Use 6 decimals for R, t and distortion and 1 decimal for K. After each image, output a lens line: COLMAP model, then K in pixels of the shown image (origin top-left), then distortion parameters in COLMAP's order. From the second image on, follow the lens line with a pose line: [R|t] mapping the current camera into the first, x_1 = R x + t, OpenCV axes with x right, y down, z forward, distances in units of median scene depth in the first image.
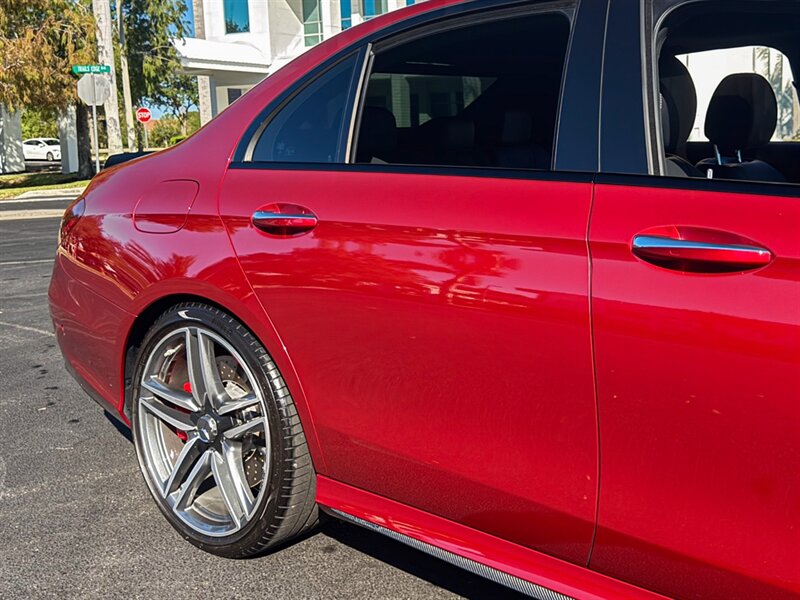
lens RADIAL K [[917.7, 0, 425.1], [0, 917.7, 255.5], [0, 0, 1]] dist [0.186798, -0.407336]
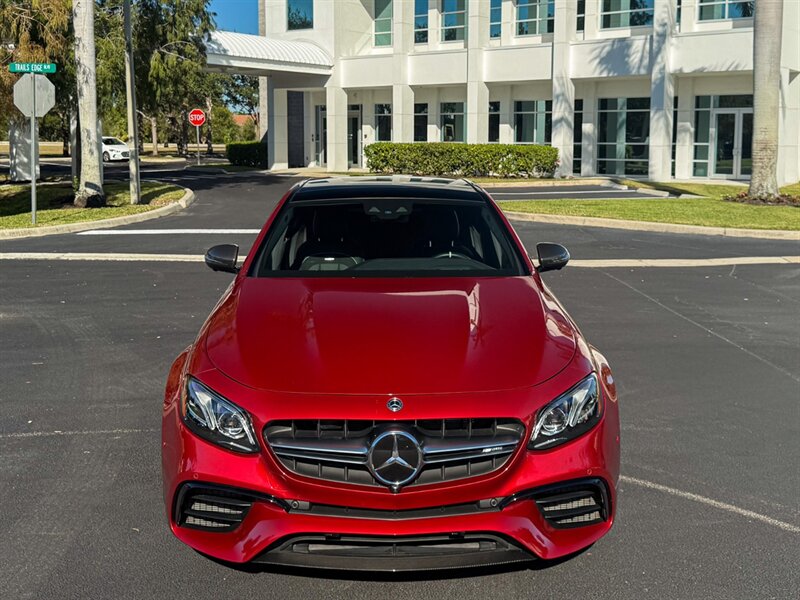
lens RADIAL K [[896.3, 0, 403.7], [0, 896.3, 201.3], [0, 0, 1]] dist [0.186360, -0.402579]
pose [[0.990338, 0.046546, -0.130630, 0.019084], [-0.053452, 0.997325, -0.049864, -0.045828], [0.127959, 0.056365, 0.990176, 0.203876]]
